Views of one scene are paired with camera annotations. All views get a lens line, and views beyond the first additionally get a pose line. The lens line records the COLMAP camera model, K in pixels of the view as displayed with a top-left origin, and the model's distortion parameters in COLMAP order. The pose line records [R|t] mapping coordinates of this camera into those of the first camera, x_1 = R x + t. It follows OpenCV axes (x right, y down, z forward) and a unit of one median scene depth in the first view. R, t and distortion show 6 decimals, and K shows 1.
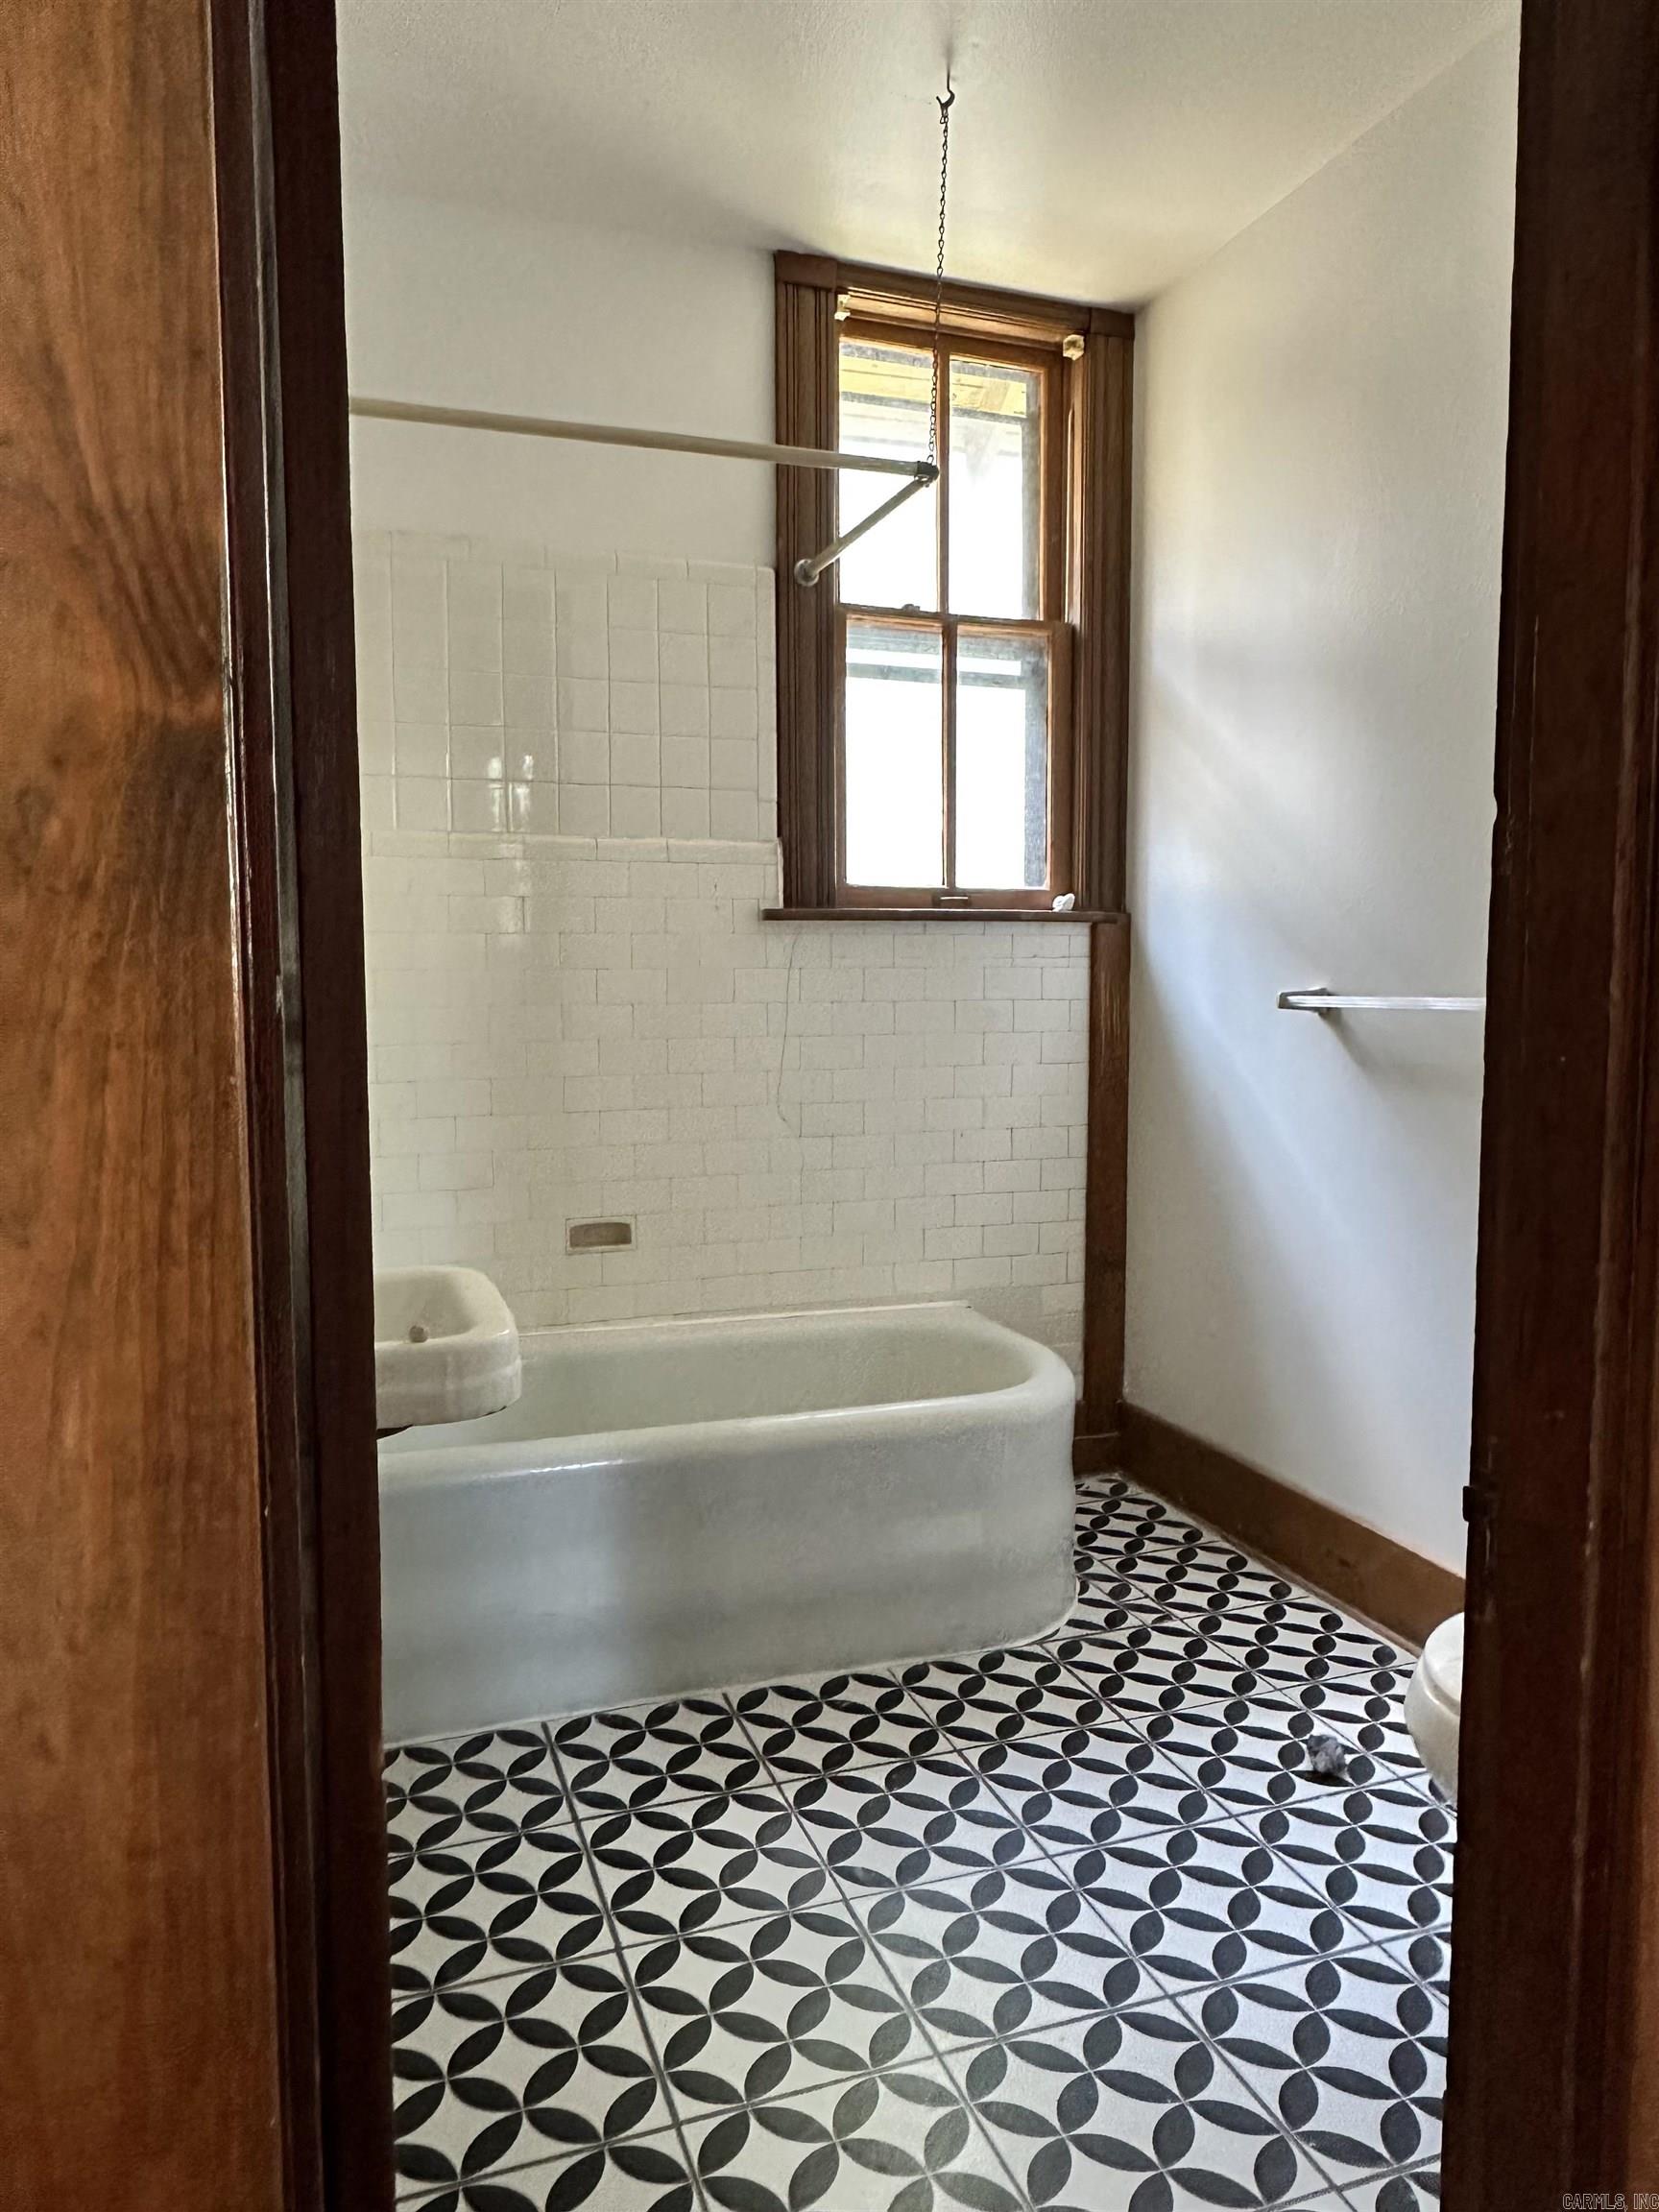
lens RADIAL K [[1473.6, 0, 829.0], [0, 1473.6, 1102.1], [0, 0, 1]] dist [-0.002330, -0.001510]
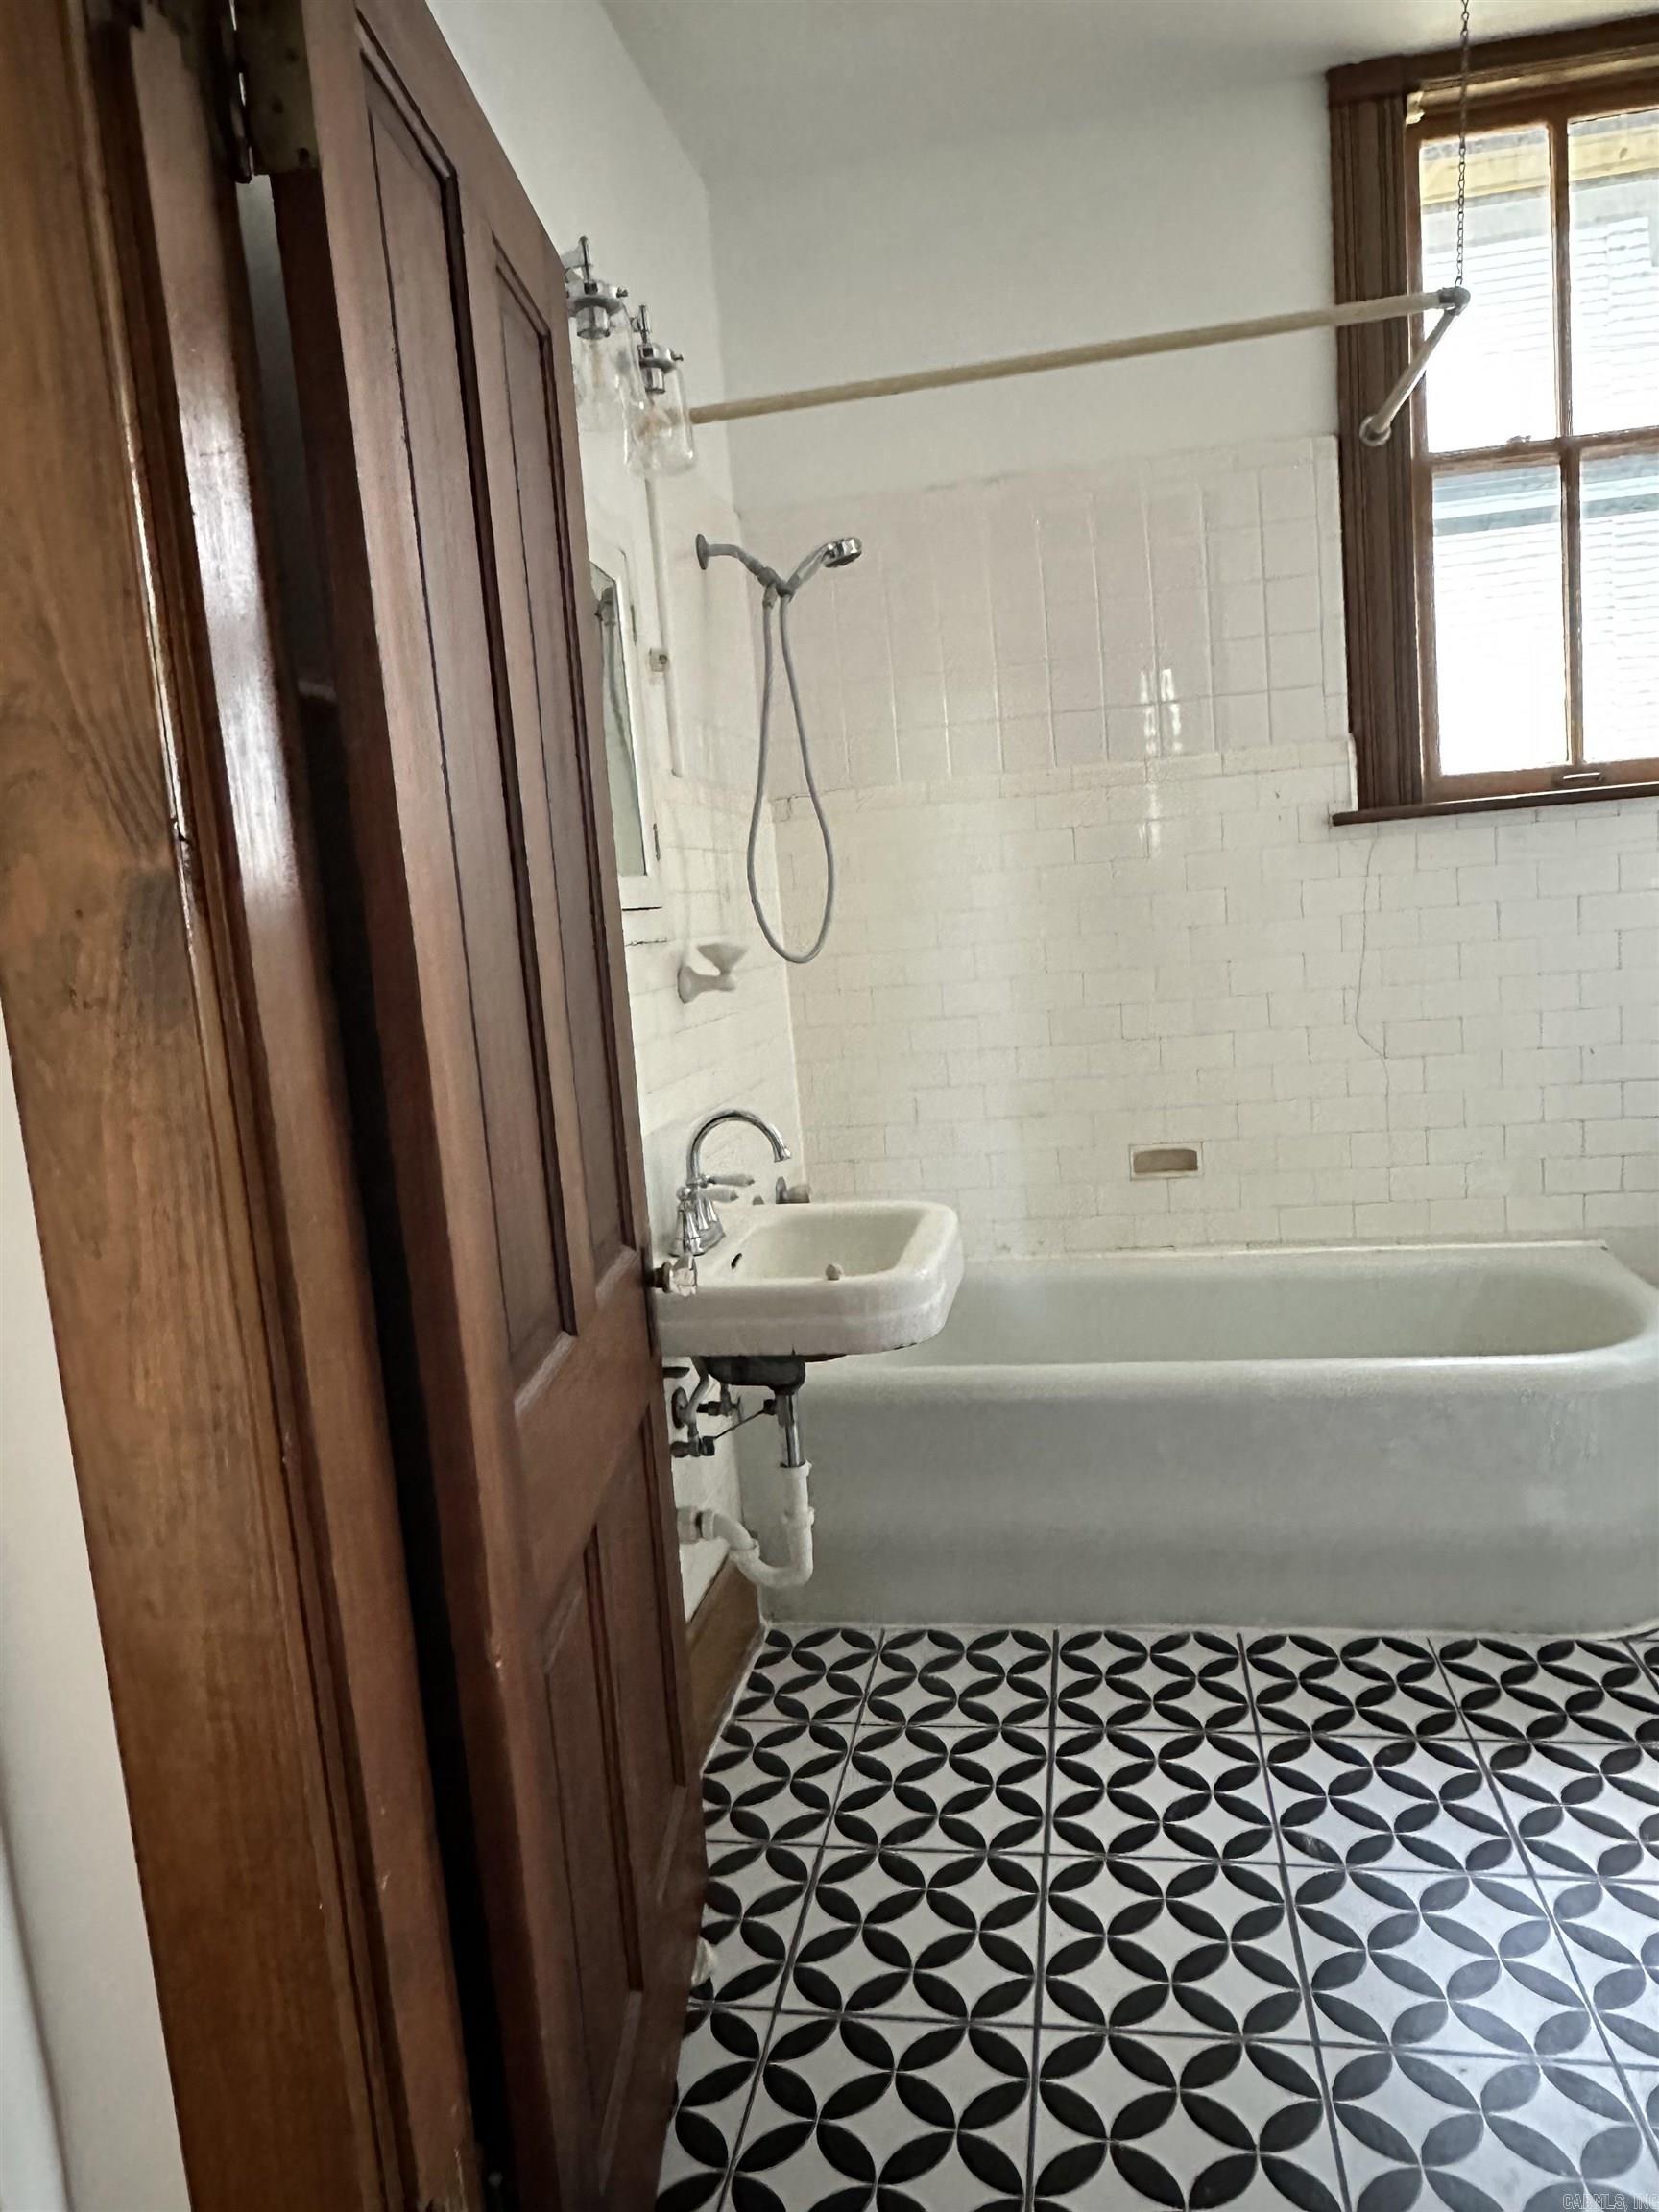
lens RADIAL K [[1476.1, 0, 832.7], [0, 1476.1, 1107.9], [0, 0, 1]] dist [0.000699, -0.000209]
pose [[0.865908, -0.000710, -0.500204, 0.151662], [0.039339, 0.996998, 0.066684, -0.022031], [0.498655, -0.077420, 0.863336, 0.028451]]
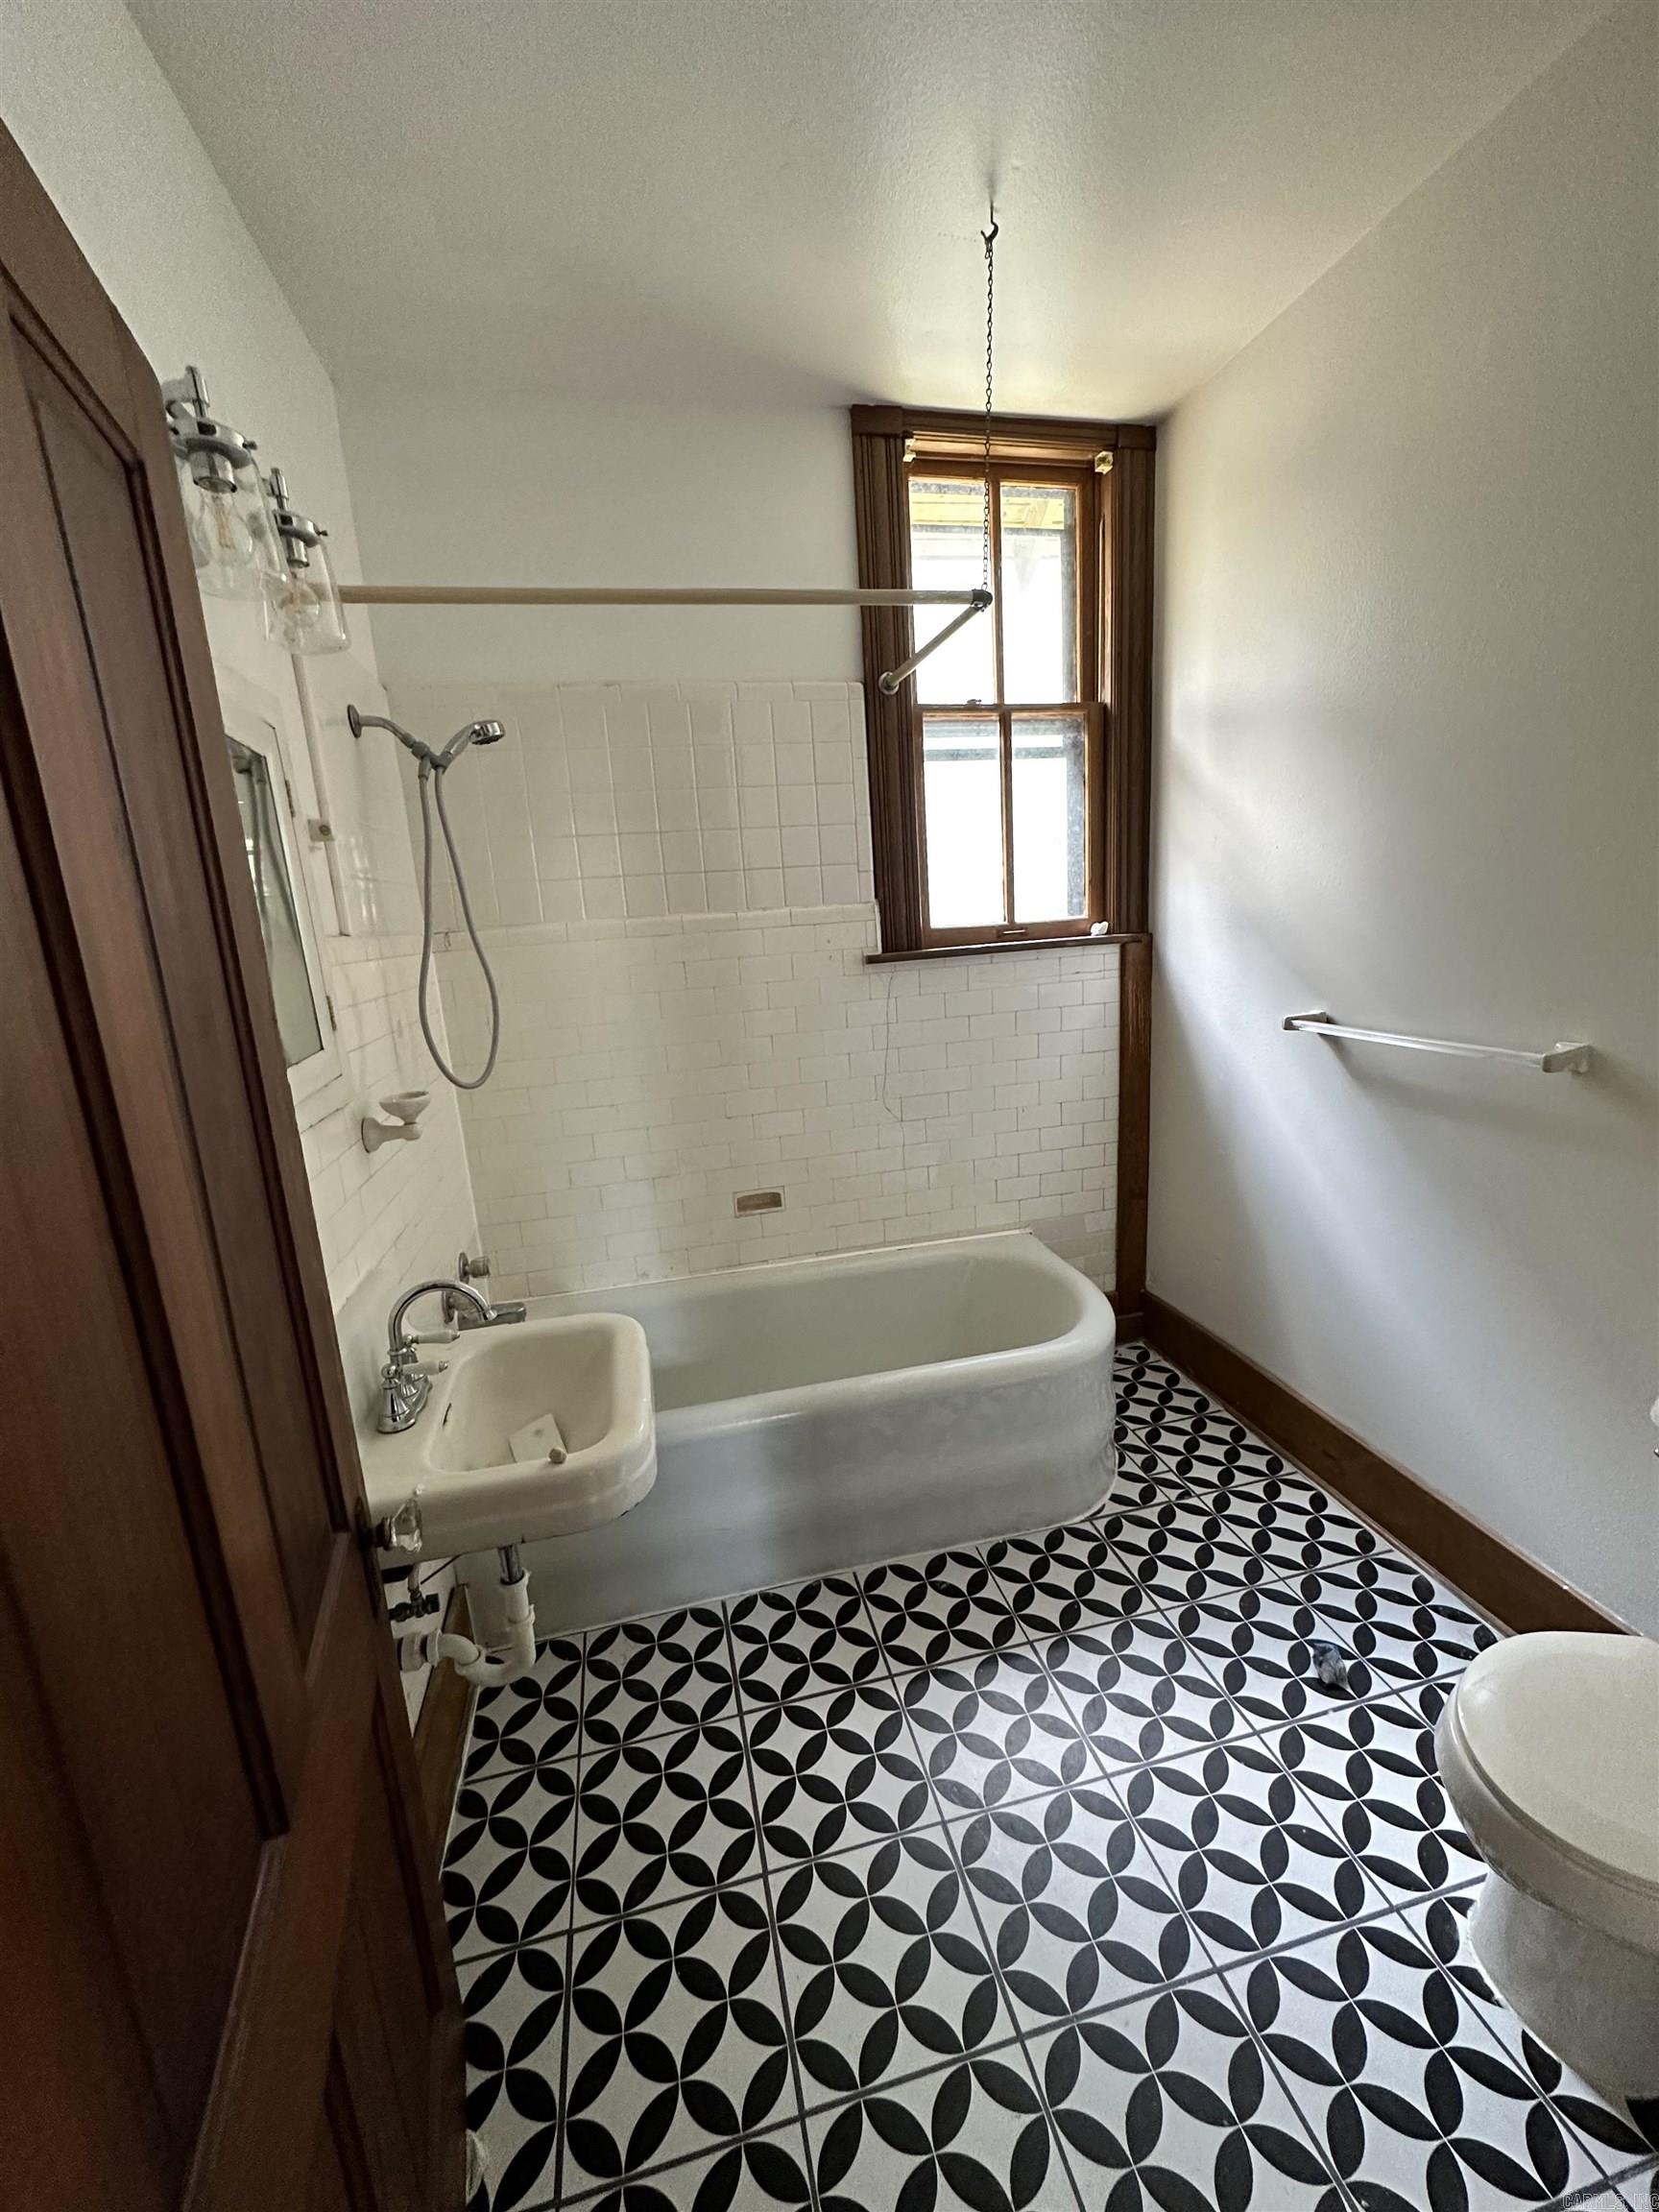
lens RADIAL K [[885.6, 0, 834.6], [0, 885.6, 1105.4], [0, 0, 1]] dist [-0.002711, 0.000505]
pose [[0.992159, -0.032802, -0.120600, 0.018730], [0.049440, 0.989243, 0.137671, -0.112079], [0.114787, -0.142554, 0.983109, 0.204841]]
